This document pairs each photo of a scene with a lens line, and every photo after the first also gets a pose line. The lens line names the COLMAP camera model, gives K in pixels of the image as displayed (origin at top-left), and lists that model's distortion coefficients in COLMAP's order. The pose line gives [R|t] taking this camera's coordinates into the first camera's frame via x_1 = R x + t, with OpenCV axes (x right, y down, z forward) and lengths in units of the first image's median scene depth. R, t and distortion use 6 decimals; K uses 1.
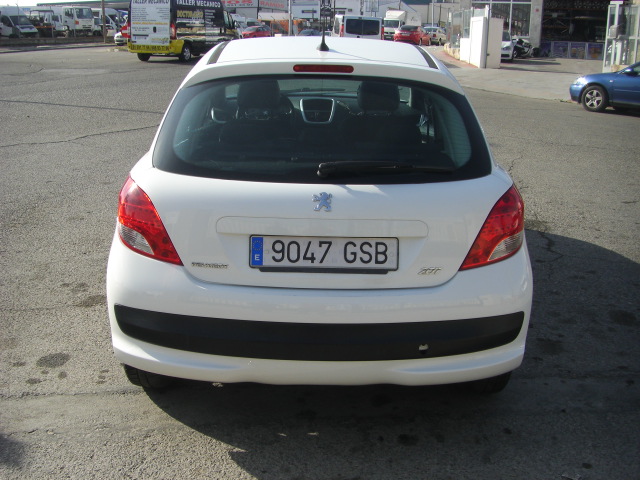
lens RADIAL K [[722.5, 0, 313.7], [0, 722.5, 245.6], [0, 0, 1]] dist [-0.138712, 0.000000]
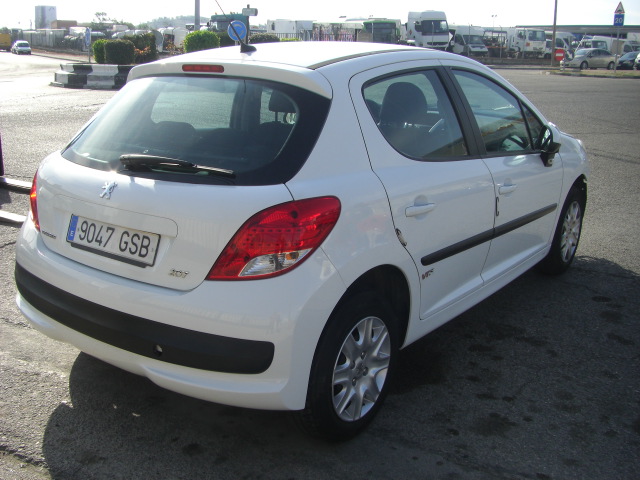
lens RADIAL K [[722.5, 0, 319.5], [0, 722.5, 241.1], [0, 0, 1]] dist [-0.138712, 0.000000]
pose [[0.798891, 0.148804, -0.582779, 0.858230], [-0.171260, 0.985083, 0.016758, -0.055450], [0.576579, 0.086419, 0.812458, 0.320305]]
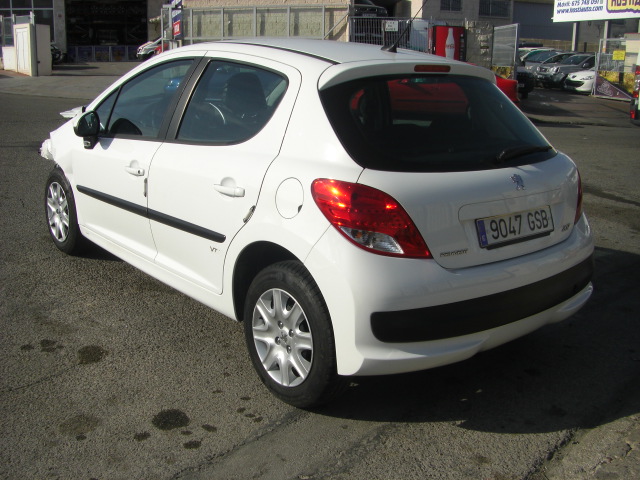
lens RADIAL K [[722.5, 0, 313.7], [0, 722.5, 239.8], [0, 0, 1]] dist [-0.138712, 0.000000]
pose [[0.775561, -0.160654, 0.610488, -0.937329], [0.169718, 0.984533, 0.043478, -0.072099], [-0.608031, 0.069891, 0.790831, 0.281649]]
